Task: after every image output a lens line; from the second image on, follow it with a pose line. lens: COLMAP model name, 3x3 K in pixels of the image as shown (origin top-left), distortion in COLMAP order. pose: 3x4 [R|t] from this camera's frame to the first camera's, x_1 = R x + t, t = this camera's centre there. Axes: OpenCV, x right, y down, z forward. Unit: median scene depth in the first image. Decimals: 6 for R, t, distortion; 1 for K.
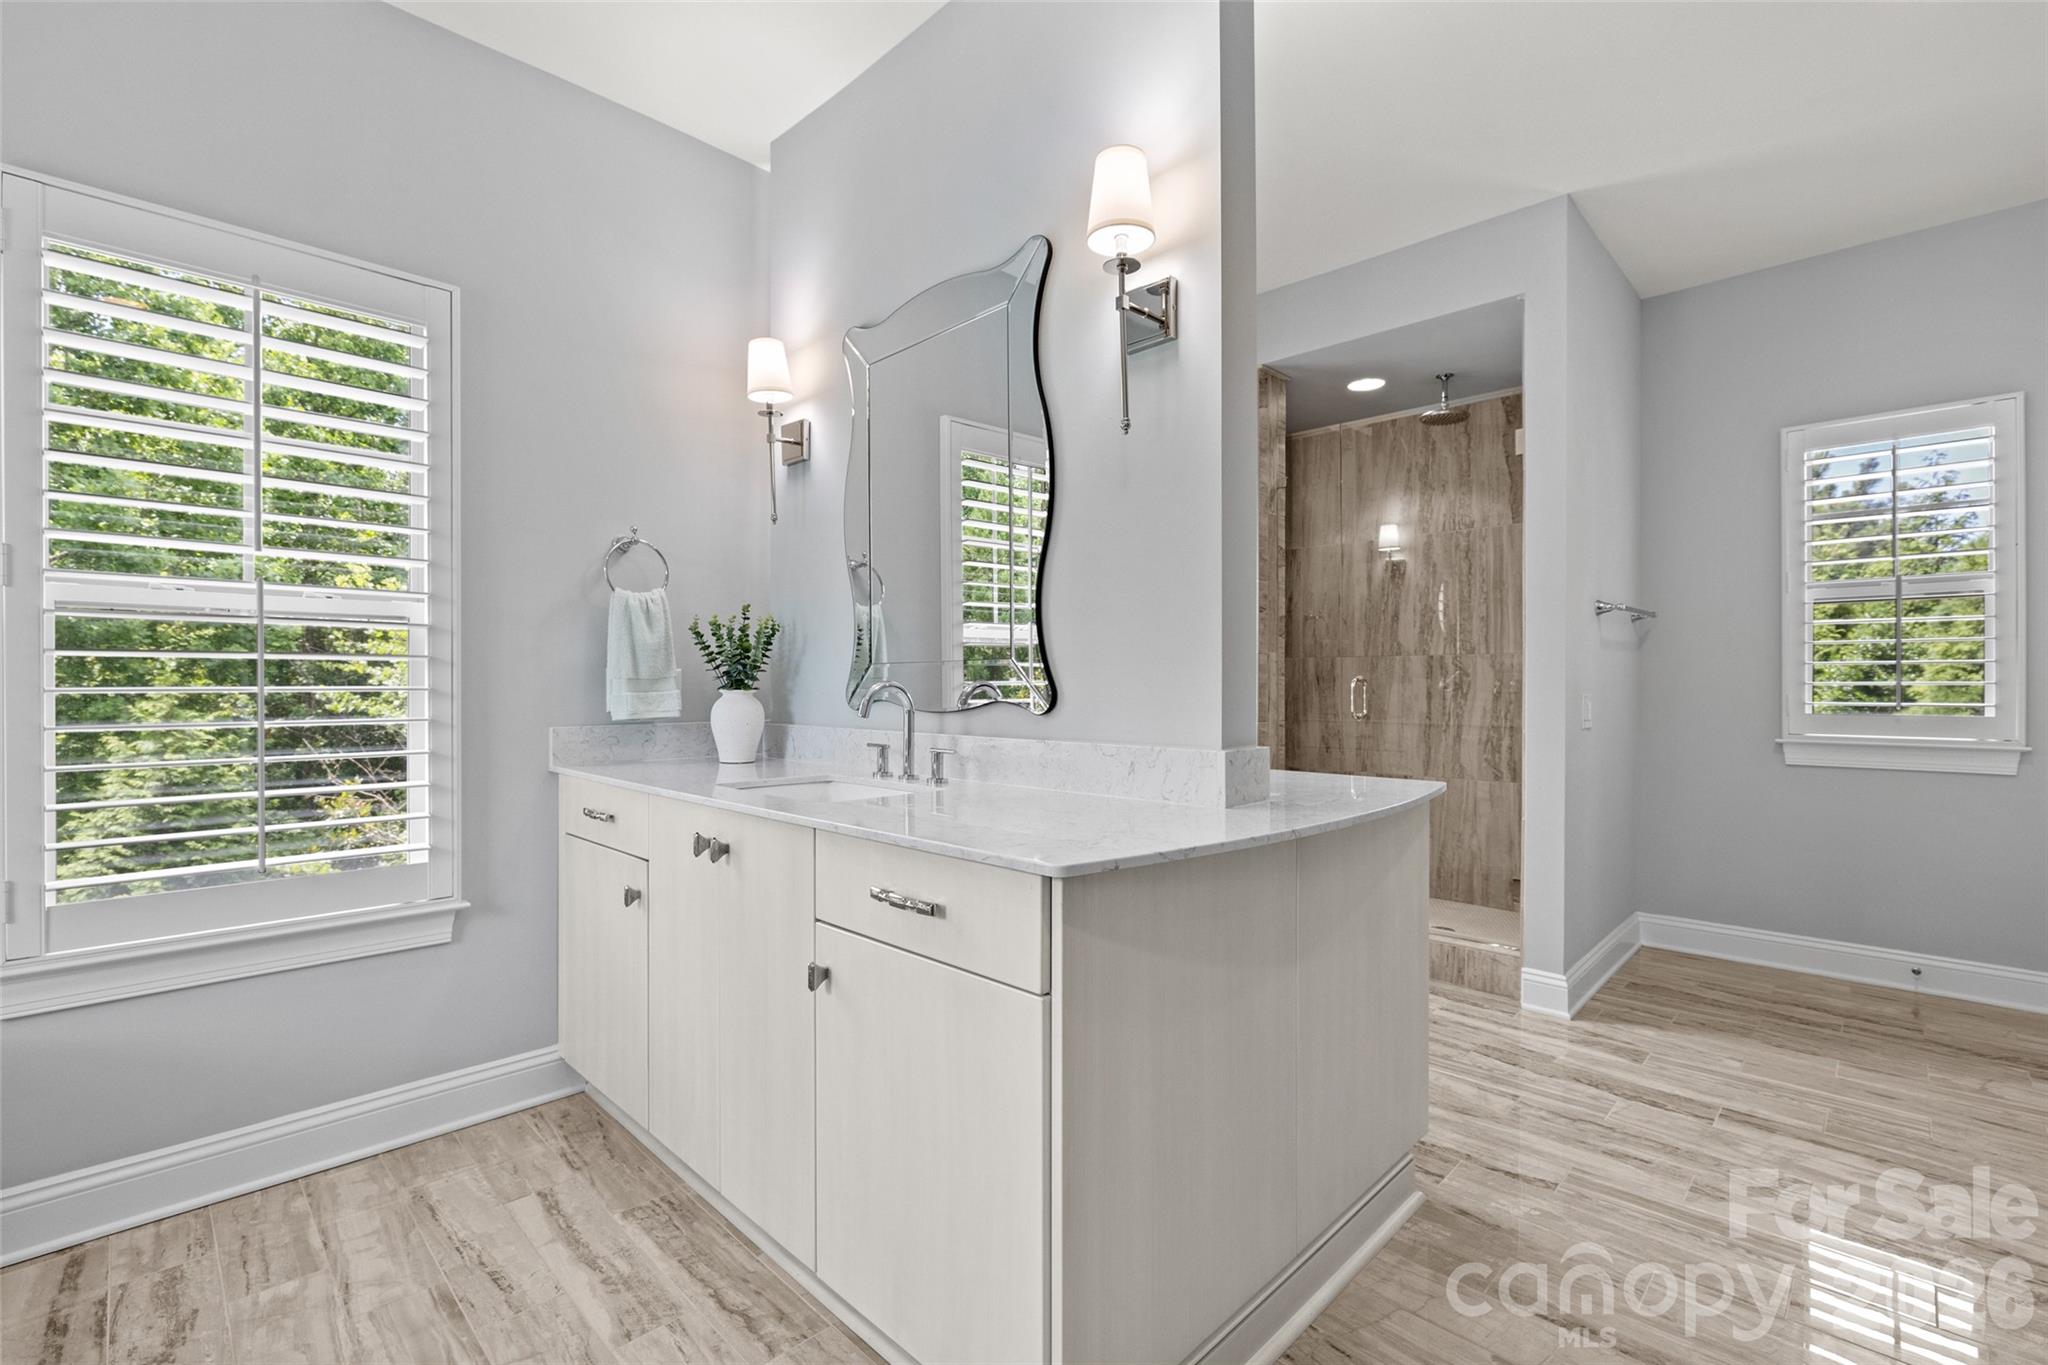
lens RADIAL K [[920.5, 0, 1022.2], [0, 920.5, 684.5], [0, 0, 1]] dist [-0.001750, 0.000025]
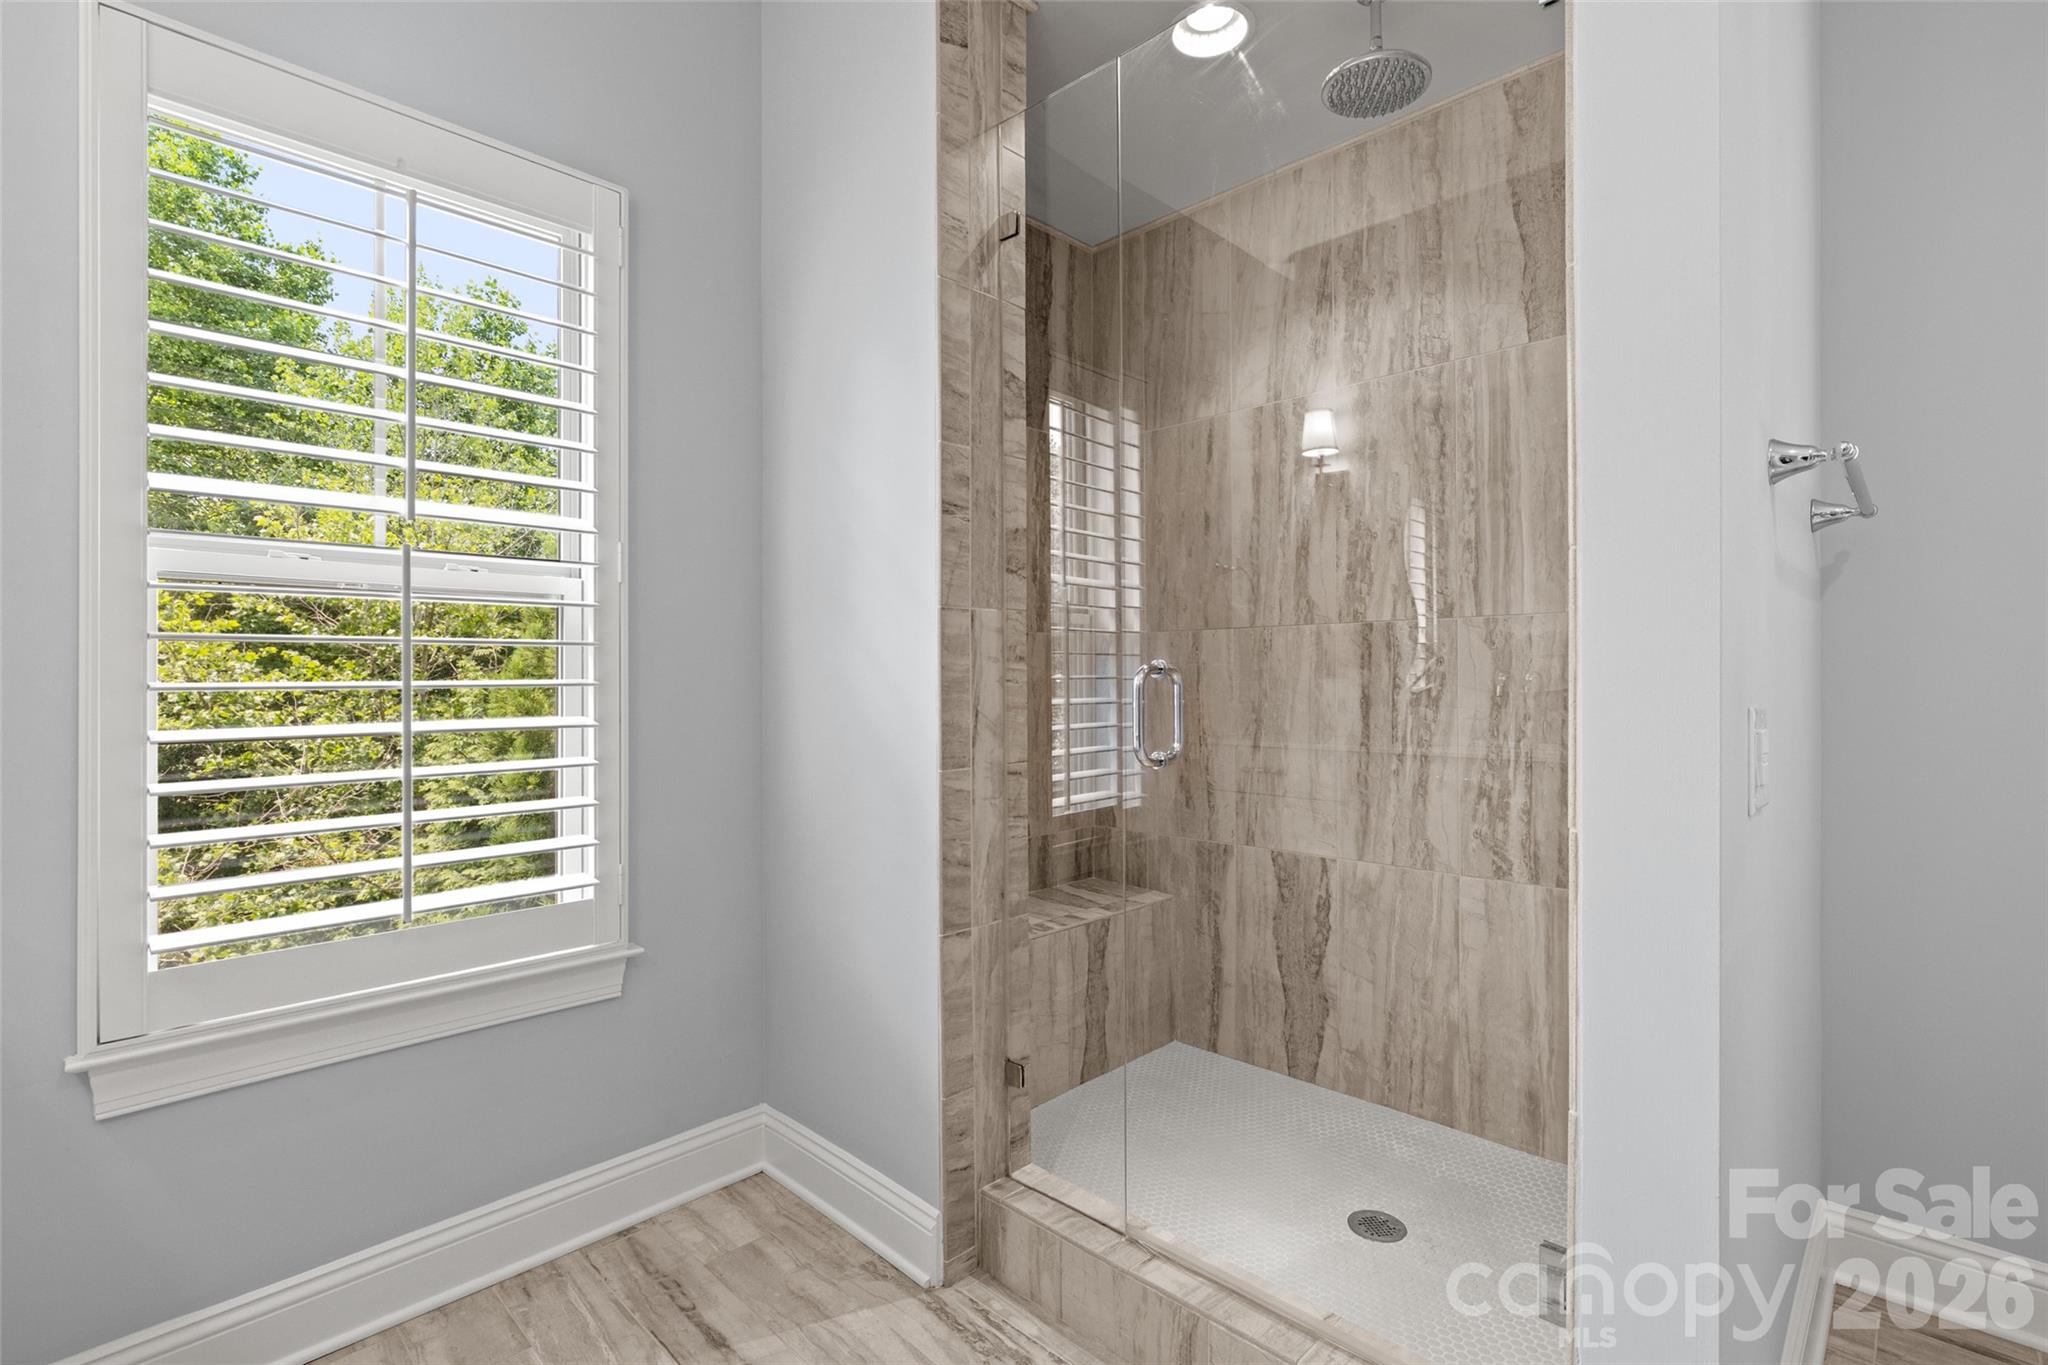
lens RADIAL K [[920.5, 0, 1033.6], [0, 920.5, 674.3], [0, 0, 1]] dist [-0.001750, 0.000025]
pose [[0.999990, -0.003888, -0.002282, 0.270790], [0.003875, 0.999975, -0.005849, -0.000540], [0.002305, 0.005840, 0.999980, 0.512125]]
